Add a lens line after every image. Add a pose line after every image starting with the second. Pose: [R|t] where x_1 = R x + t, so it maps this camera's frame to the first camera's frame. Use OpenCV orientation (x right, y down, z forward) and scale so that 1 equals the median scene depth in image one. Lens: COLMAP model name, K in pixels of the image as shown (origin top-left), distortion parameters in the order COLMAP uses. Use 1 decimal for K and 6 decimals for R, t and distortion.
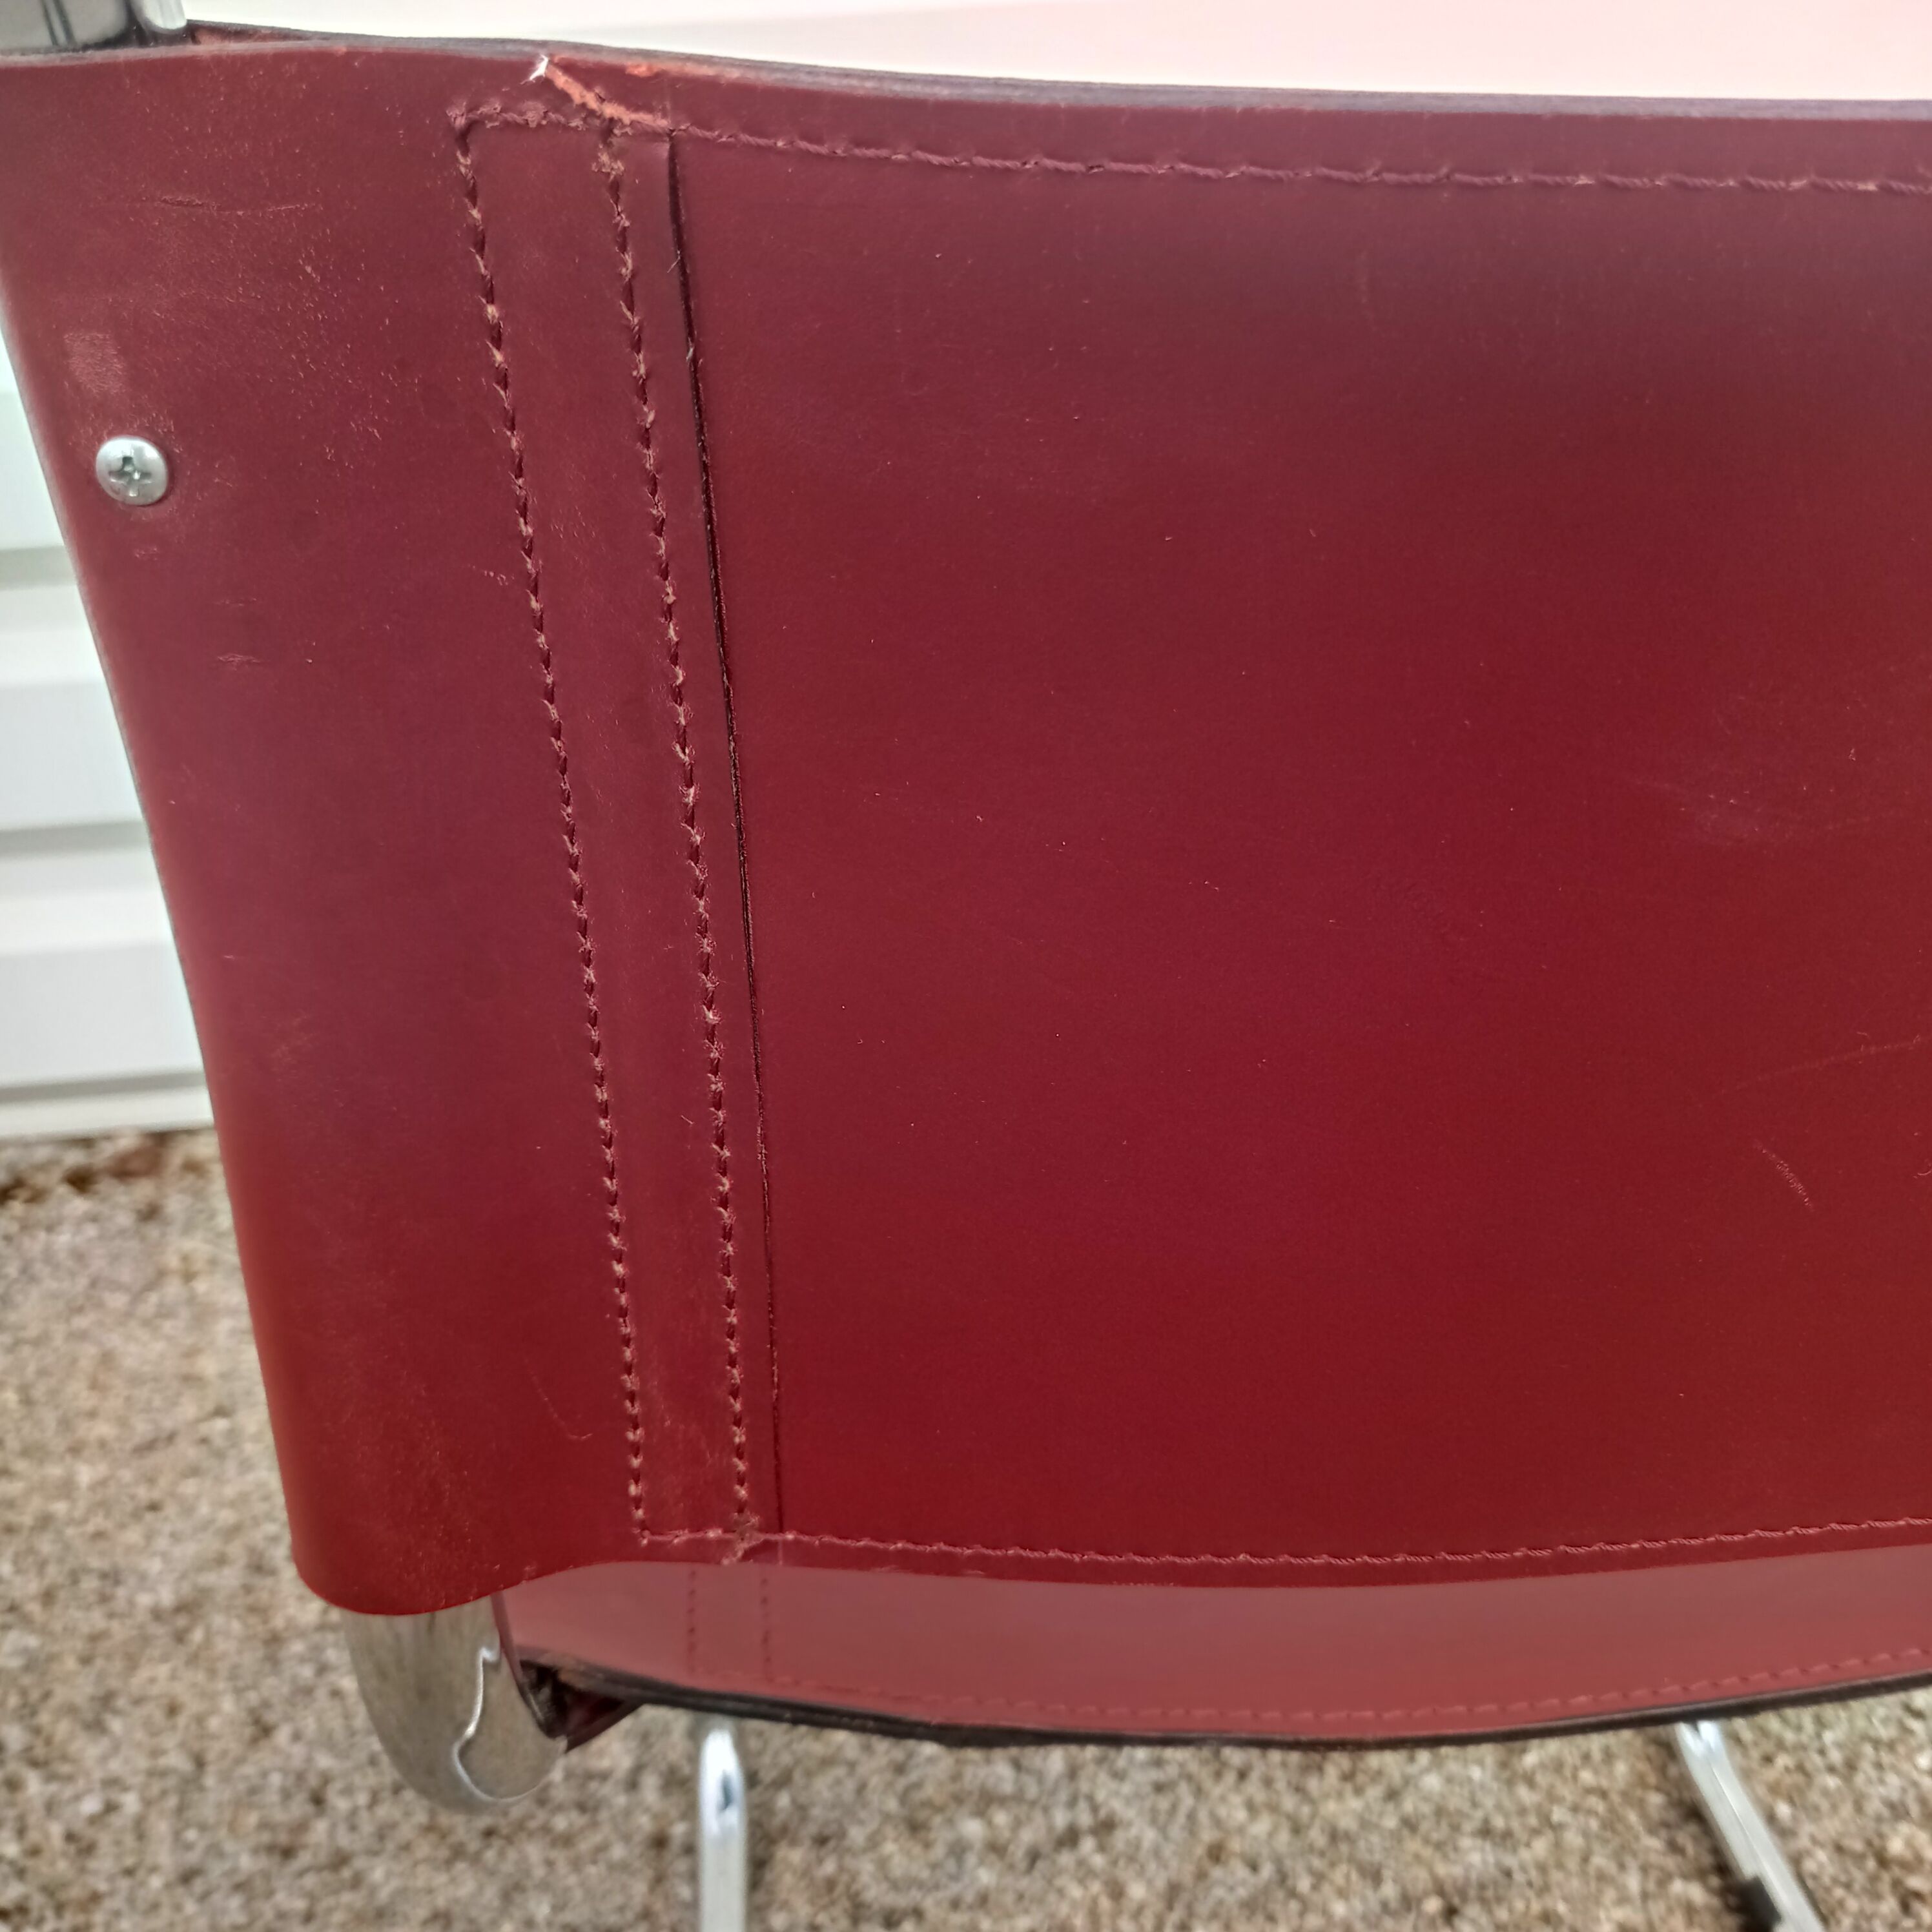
lens RADIAL K [[1994.0, 0, 945.9], [0, 1994.0, 946.7], [0, 0, 1]] dist [-0.034210, 0.000000]
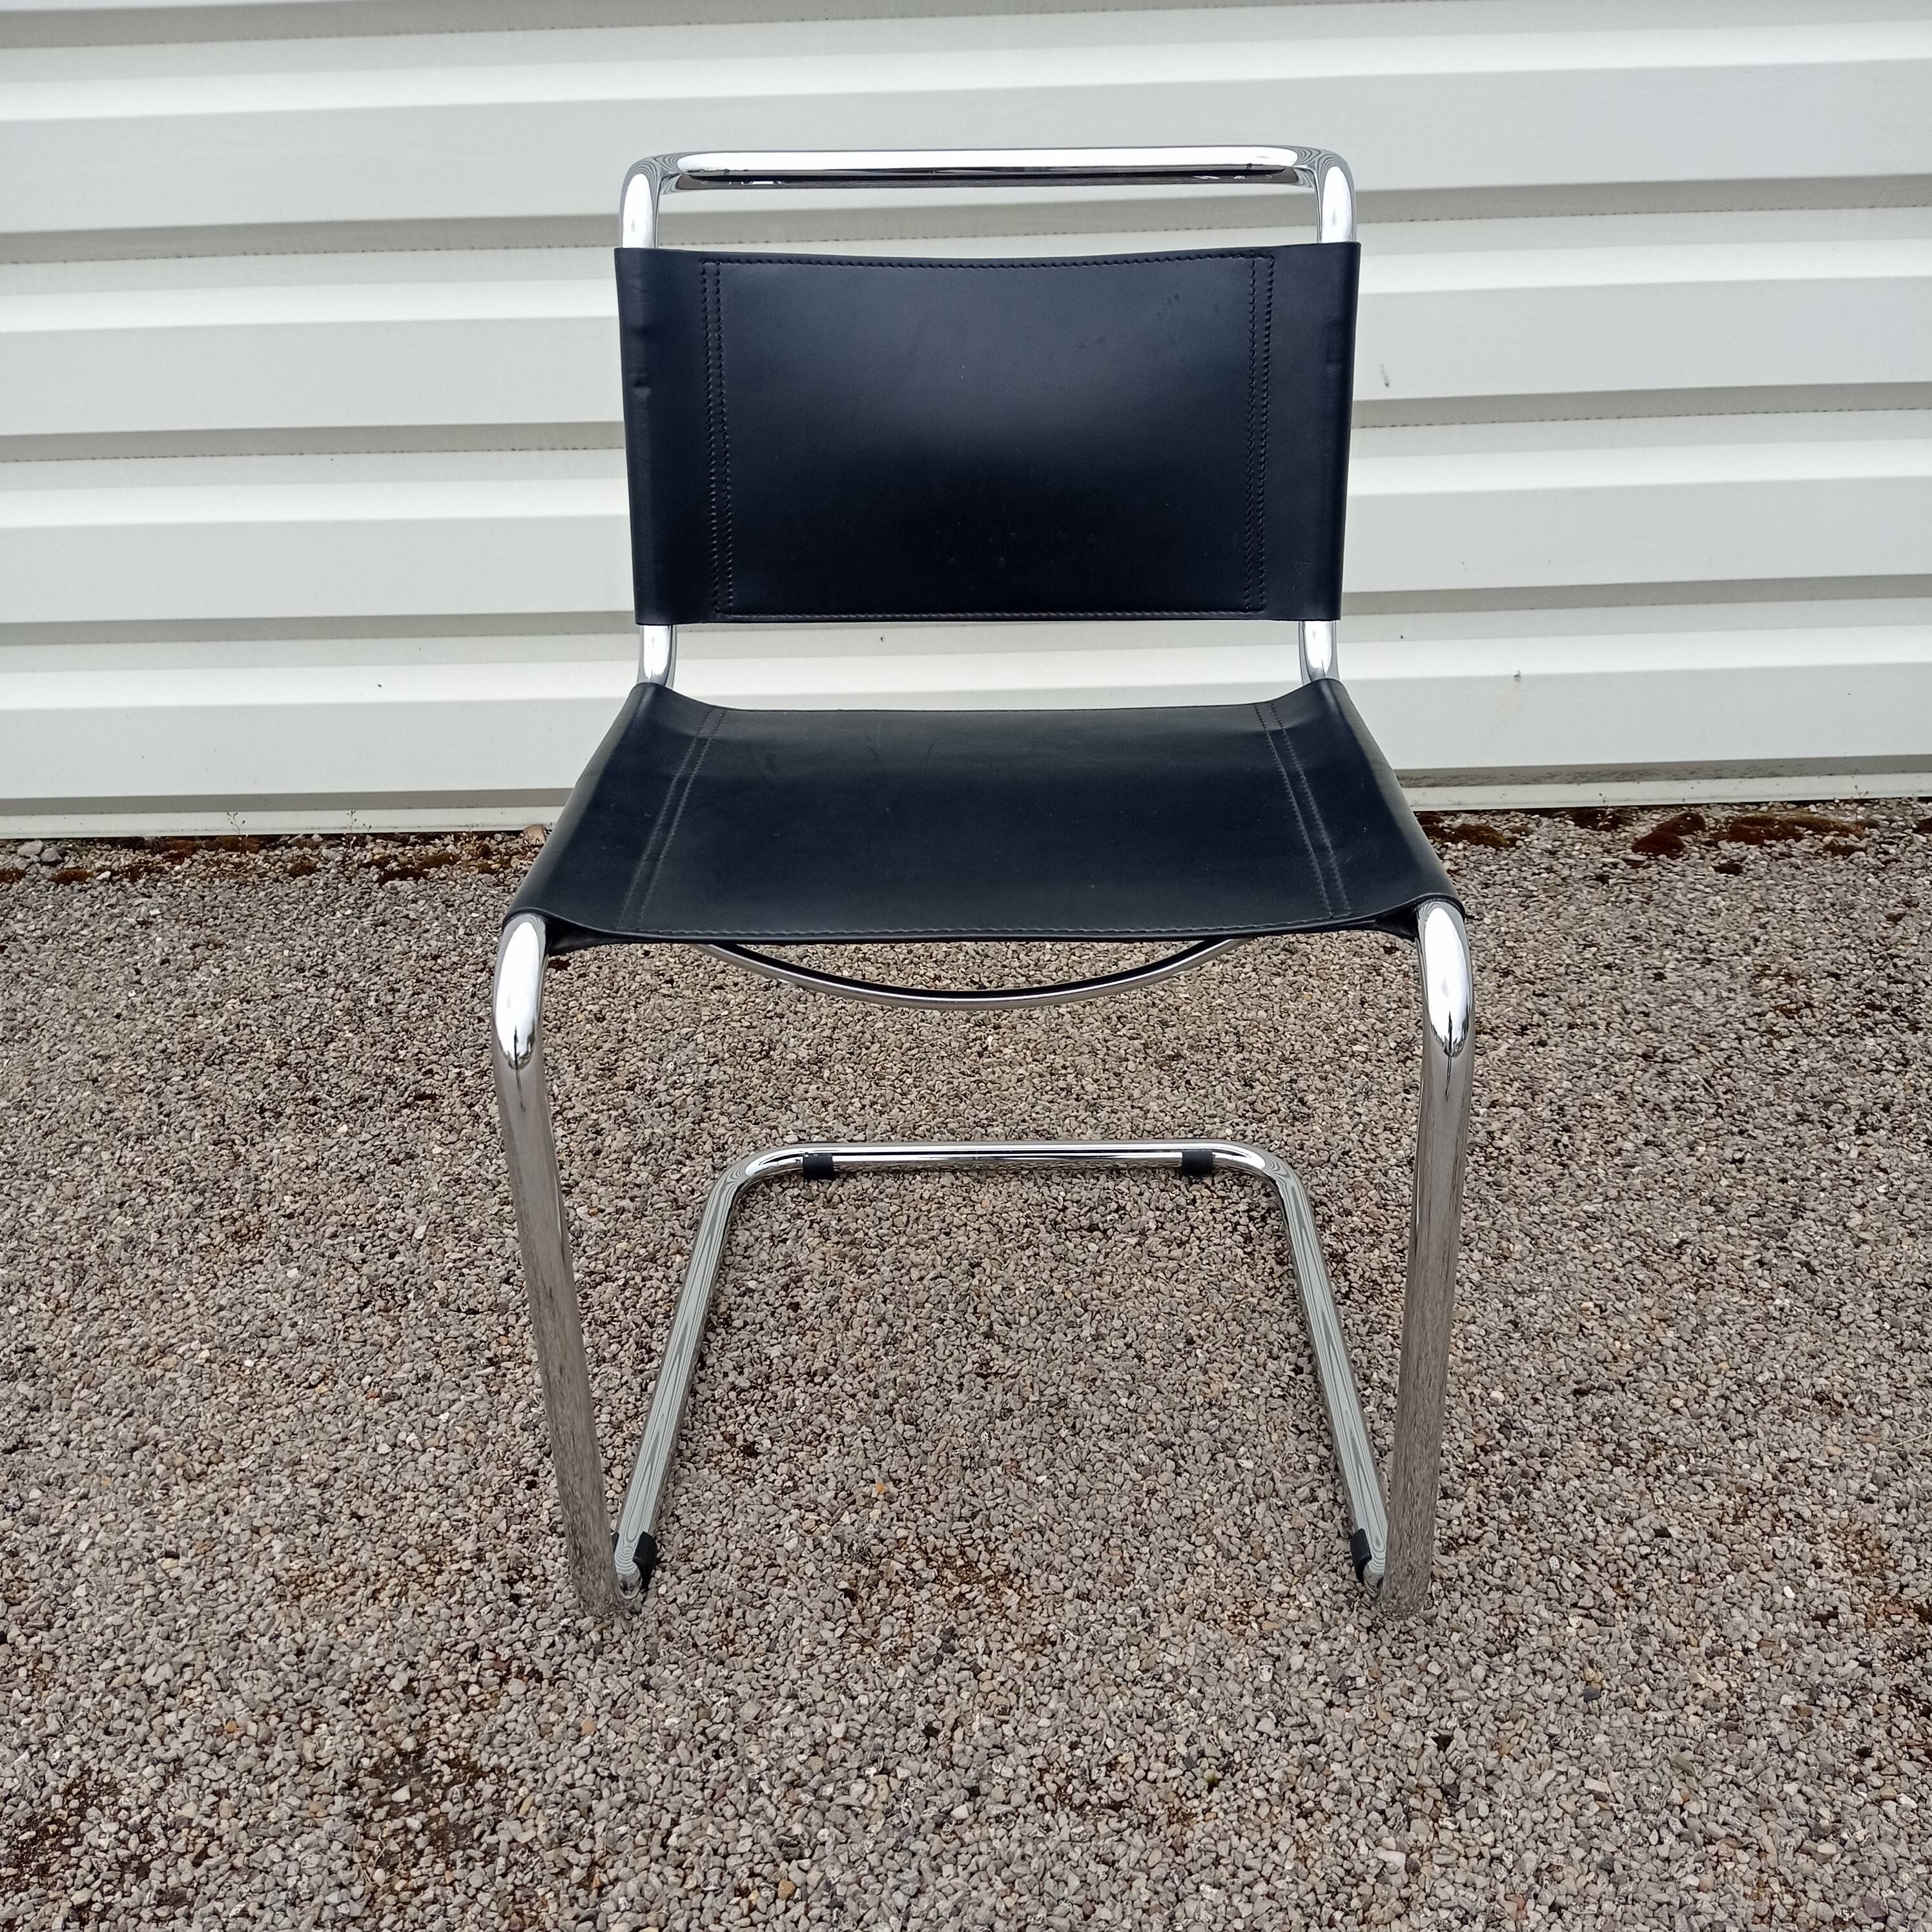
lens RADIAL K [[1928.9, 0, 952.8], [0, 1928.9, 971.7], [0, 0, 1]] dist [0.040452, 0.000000]
pose [[0.994866, 0.065777, -0.076906, -0.173407], [-0.062059, 0.996830, 0.049780, 0.197847], [0.079937, -0.044752, 0.995795, -0.706467]]
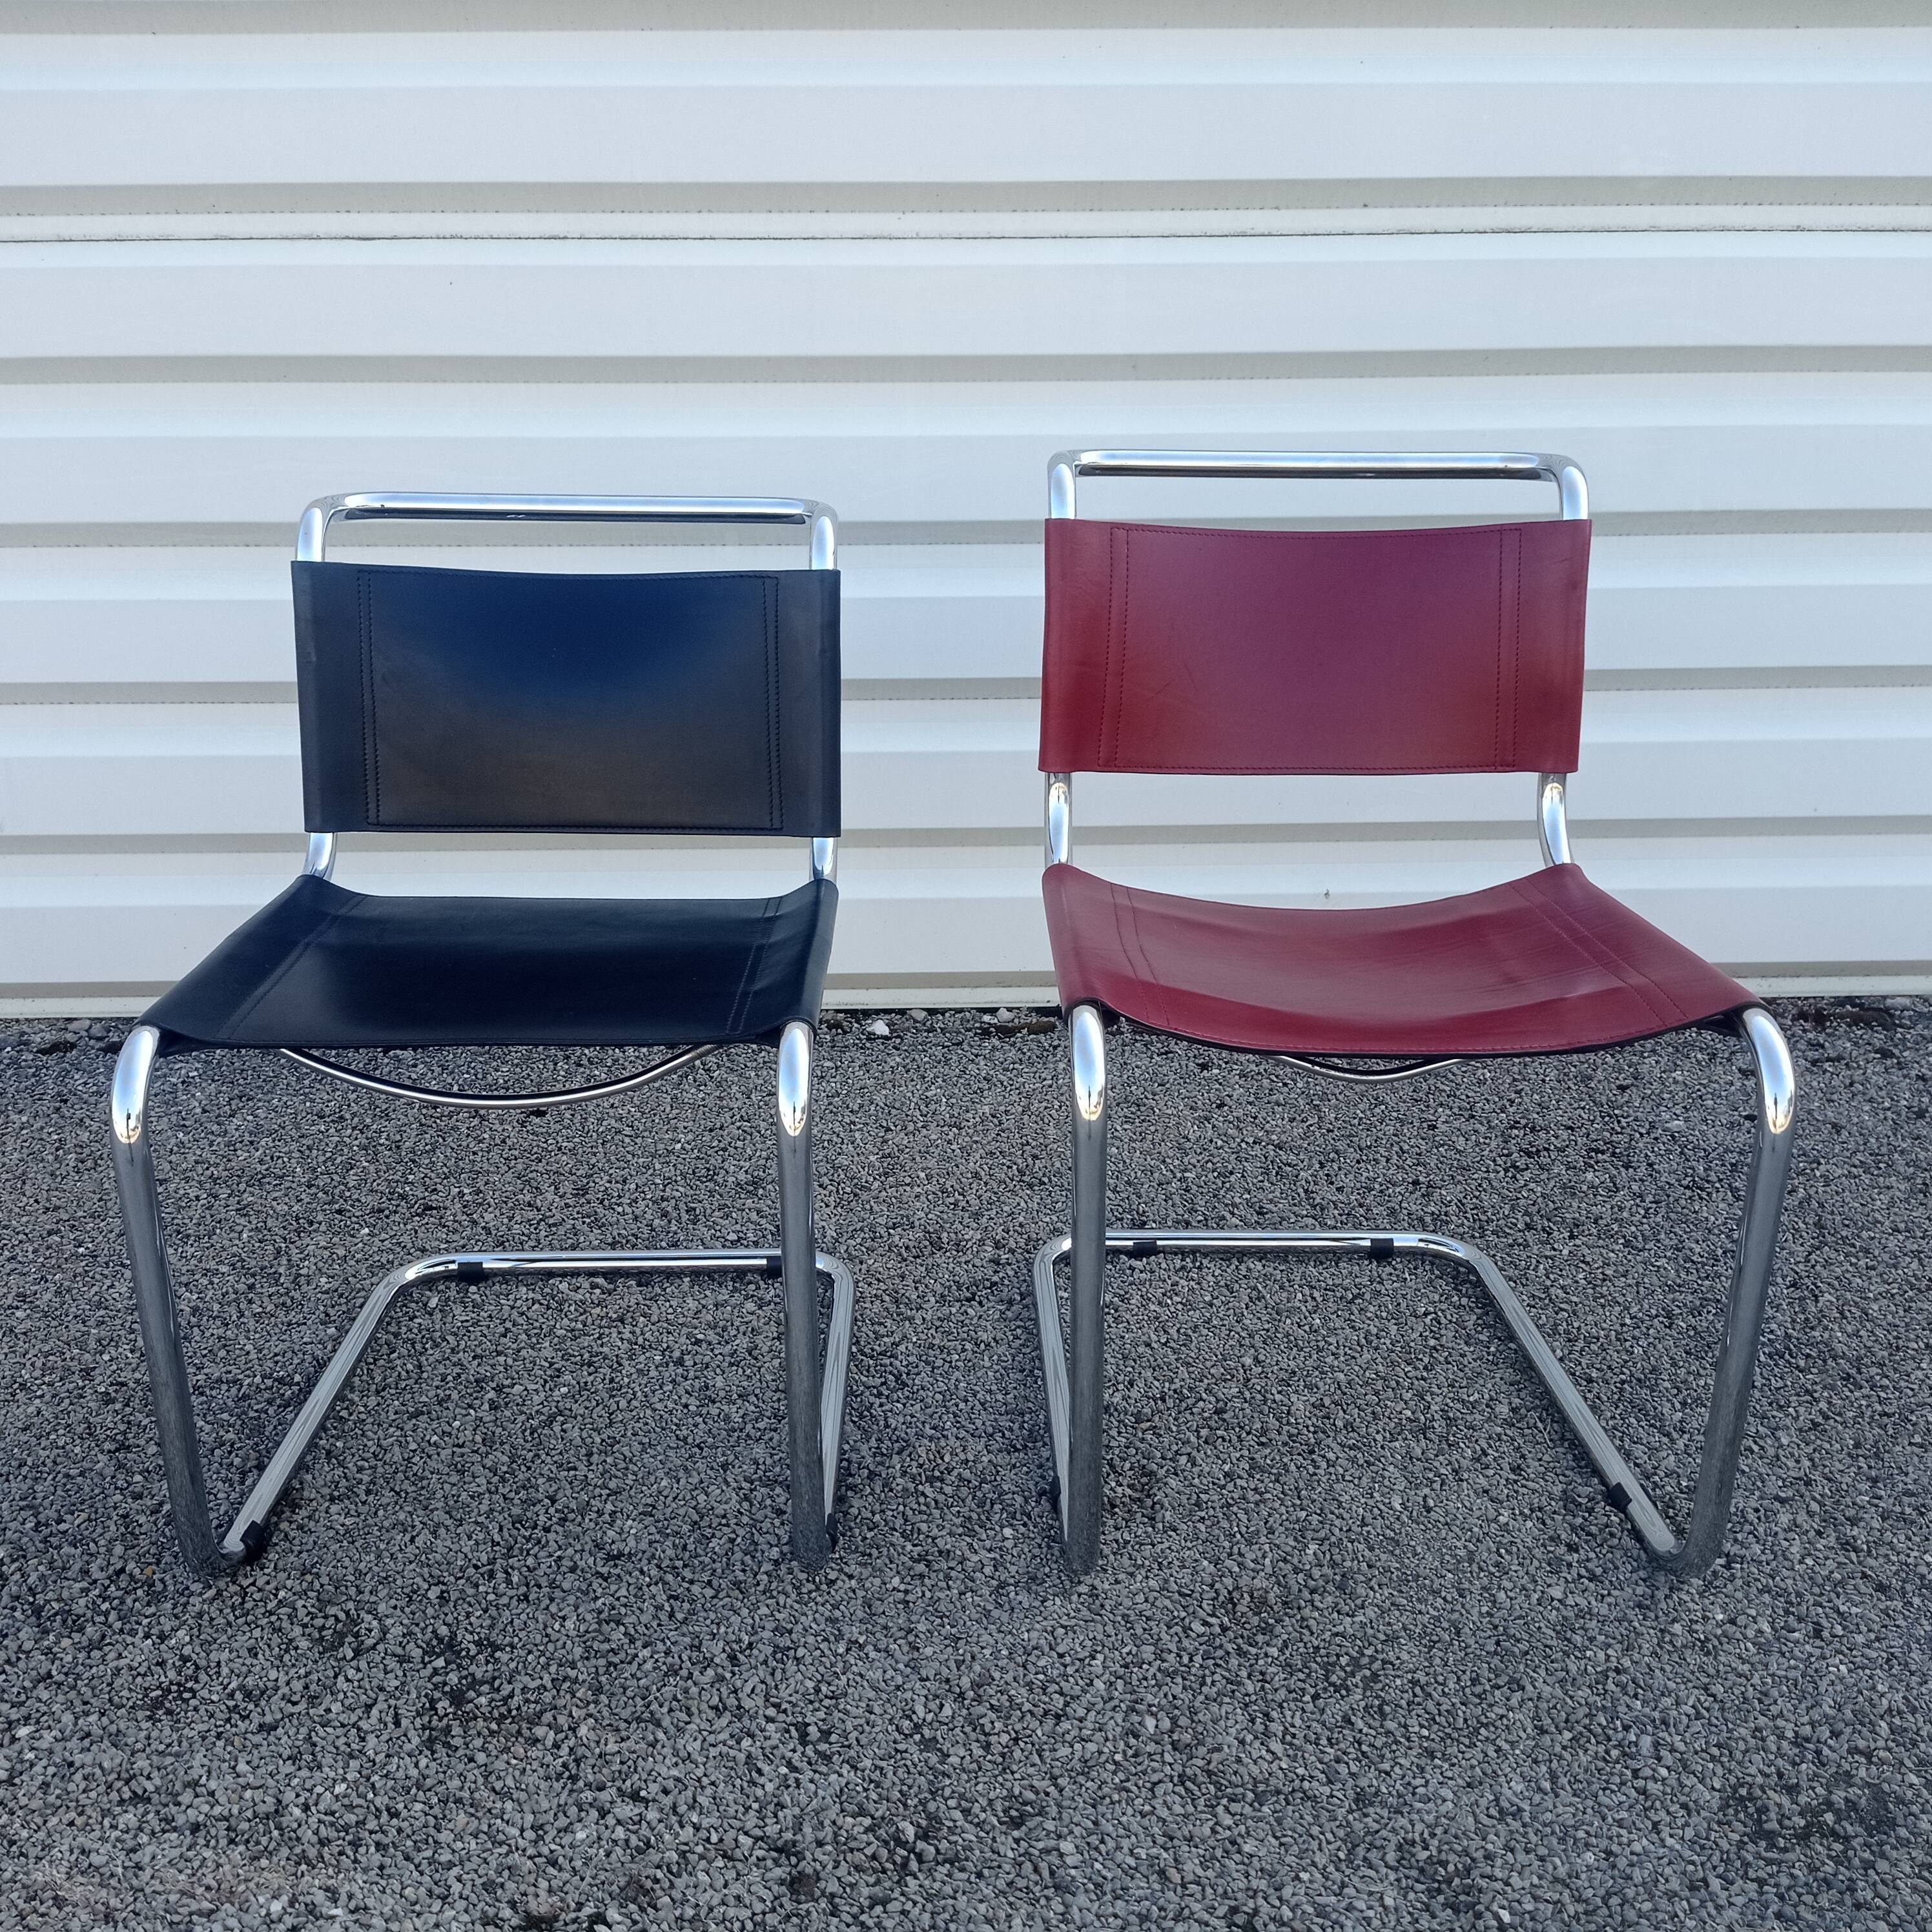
lens RADIAL K [[1928.9, 0, 957.1], [0, 1928.9, 971.4], [0, 0, 1]] dist [0.040452, 0.000000]
pose [[0.996788, 0.066767, -0.044228, -0.113435], [-0.070502, 0.993524, -0.089100, 0.323308], [0.037993, 0.091932, 0.995040, -1.172460]]
